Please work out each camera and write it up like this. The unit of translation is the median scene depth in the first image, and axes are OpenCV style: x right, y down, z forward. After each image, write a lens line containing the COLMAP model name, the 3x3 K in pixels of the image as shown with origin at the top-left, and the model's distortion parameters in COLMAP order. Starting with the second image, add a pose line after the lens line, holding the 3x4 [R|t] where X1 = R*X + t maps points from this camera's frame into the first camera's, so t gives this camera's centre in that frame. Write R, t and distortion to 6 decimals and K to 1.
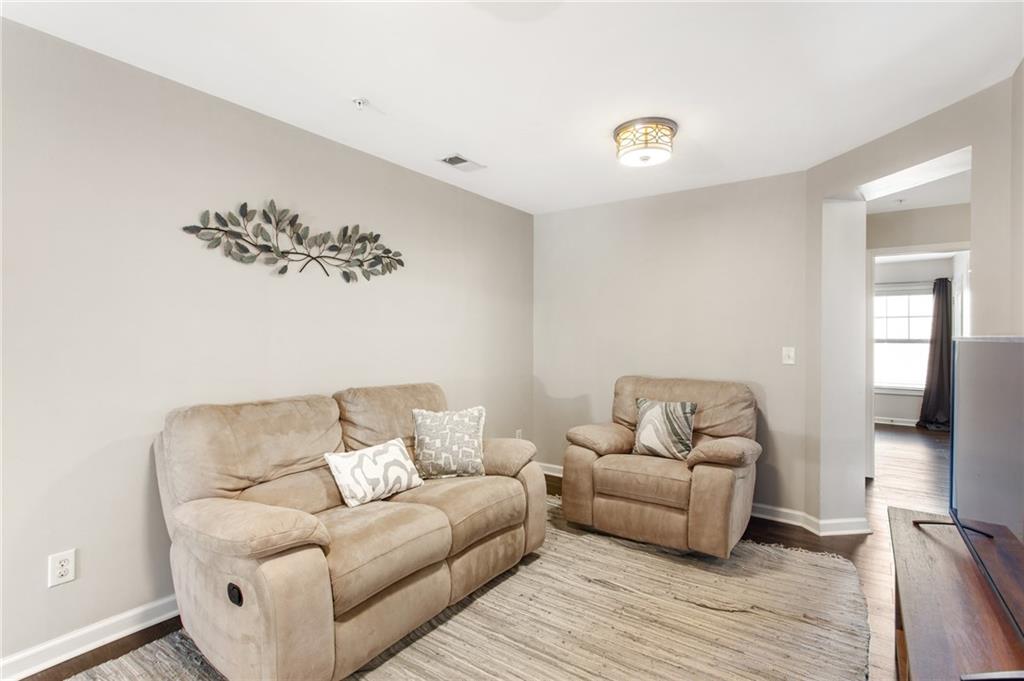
lens RADIAL K [[491.5, 0, 503.8], [0, 491.5, 335.8], [0, 0, 1]] dist [-0.007096, 0.000956]
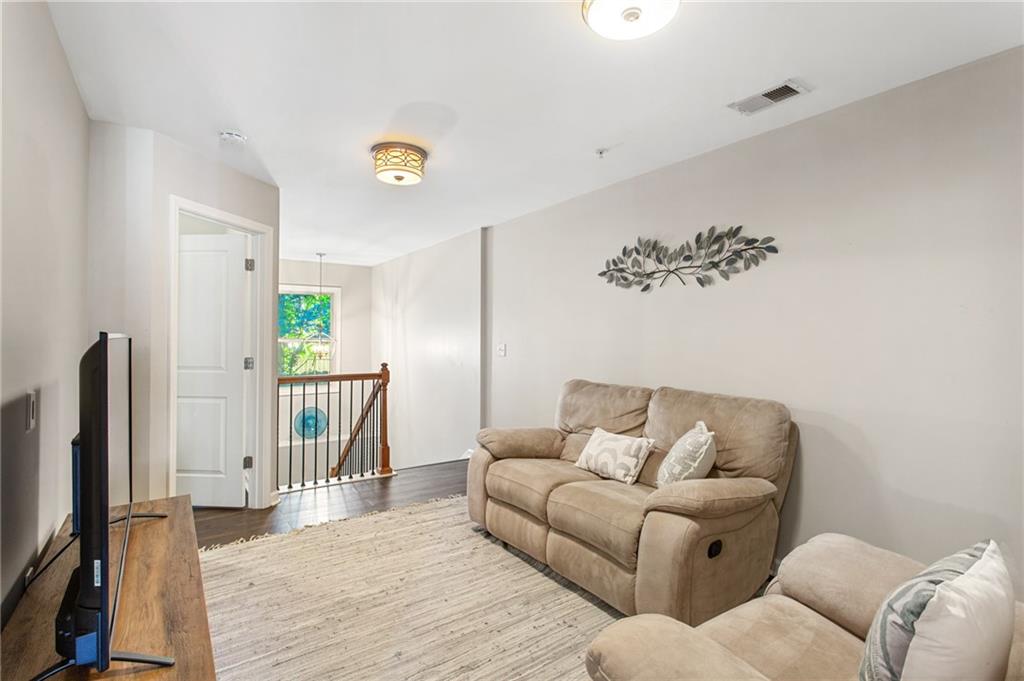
lens RADIAL K [[491.5, 0, 503.8], [0, 491.5, 335.8], [0, 0, 1]] dist [-0.007096, 0.000956]
pose [[-0.341291, -0.016474, -0.939813, 0.847431], [-0.014608, 0.999819, -0.012221, 0.011309], [0.939844, 0.009558, -0.341470, 1.053273]]
